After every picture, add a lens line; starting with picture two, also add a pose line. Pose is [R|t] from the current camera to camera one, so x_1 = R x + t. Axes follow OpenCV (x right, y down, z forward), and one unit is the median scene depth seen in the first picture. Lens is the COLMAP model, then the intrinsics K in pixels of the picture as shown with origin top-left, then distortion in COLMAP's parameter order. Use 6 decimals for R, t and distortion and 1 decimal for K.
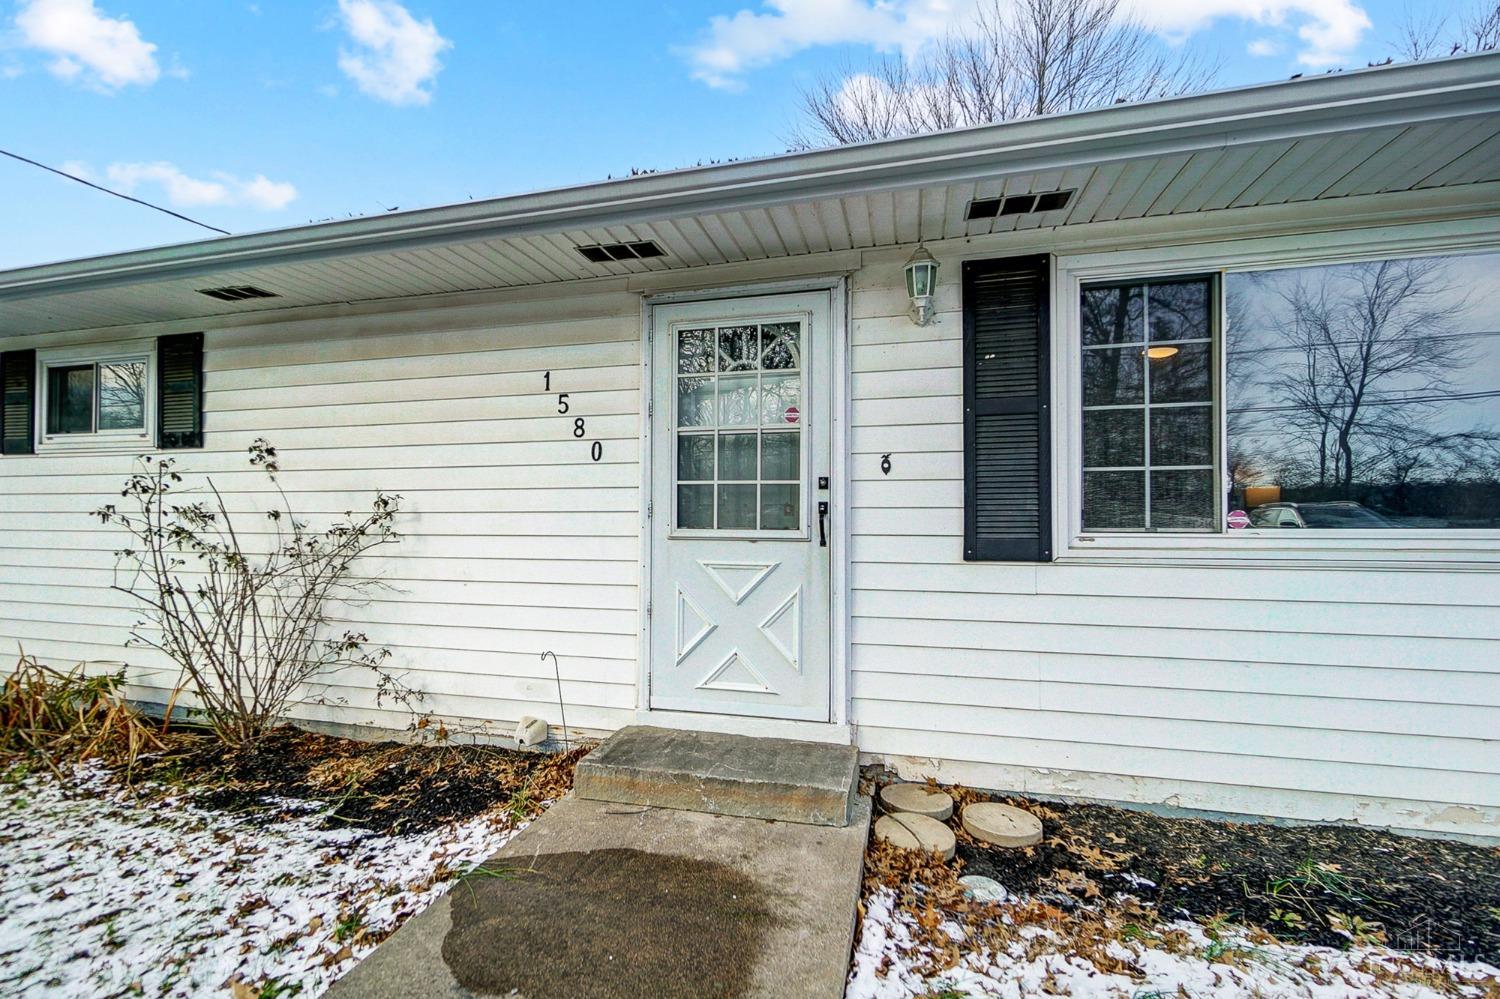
lens RADIAL K [[644.4, 0, 748.2], [0, 644.4, 516.2], [0, 0, 1]] dist [0.002640, 0.000270]
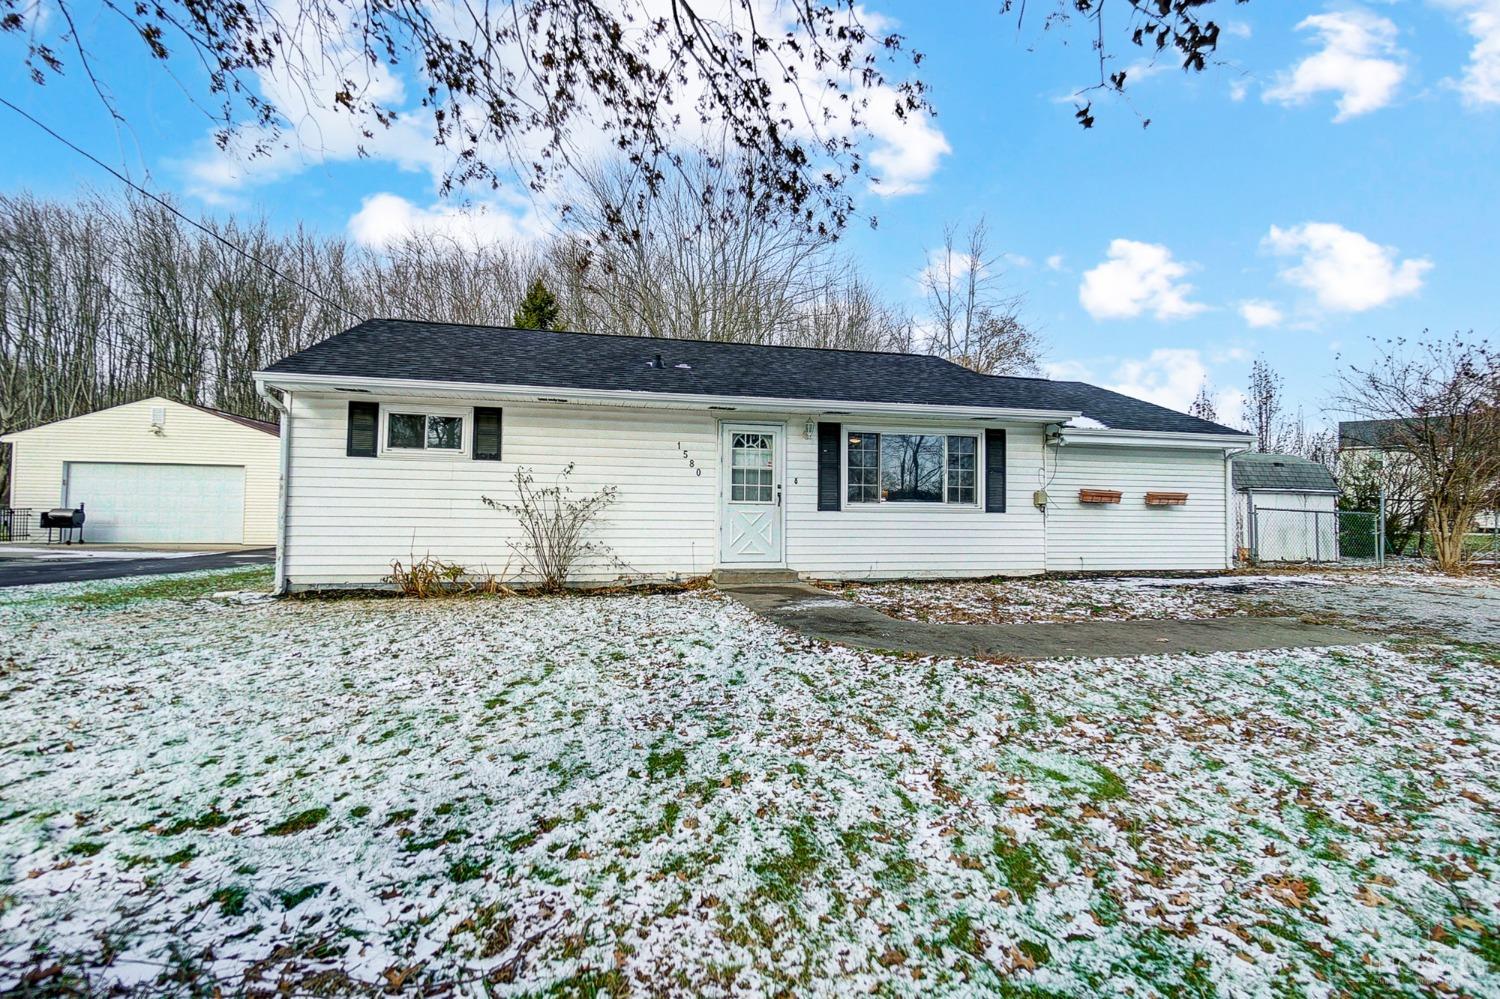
lens RADIAL K [[662.9, 0, 731.0], [0, 662.9, 495.9], [0, 0, 1]] dist [0.001662, 0.000415]
pose [[0.889418, 0.023534, 0.456489, -1.544631], [-0.010046, 0.999439, -0.031953, 0.098837], [-0.456985, 0.023833, 0.889155, -1.748299]]
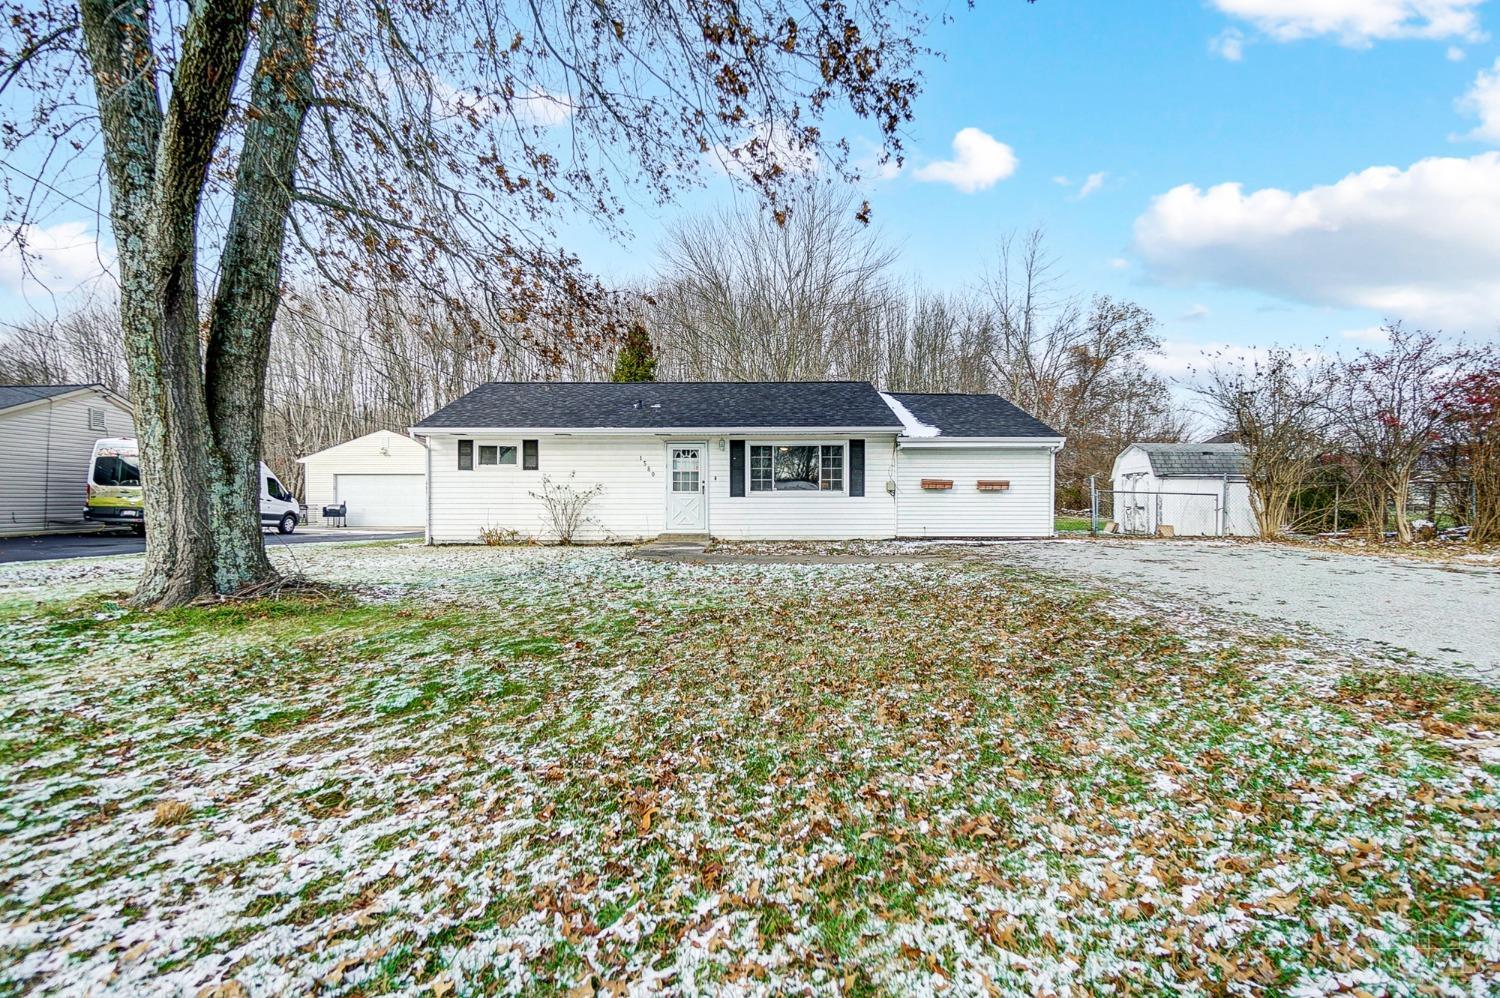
lens RADIAL K [[644.4, 0, 748.2], [0, 644.4, 515.7], [0, 0, 1]] dist [0.002640, 0.000270]
pose [[0.968652, -0.001761, 0.248415, -0.781007], [-0.000163, 0.999970, 0.007722, 0.171140], [-0.248422, -0.007521, 0.968623, -3.894342]]
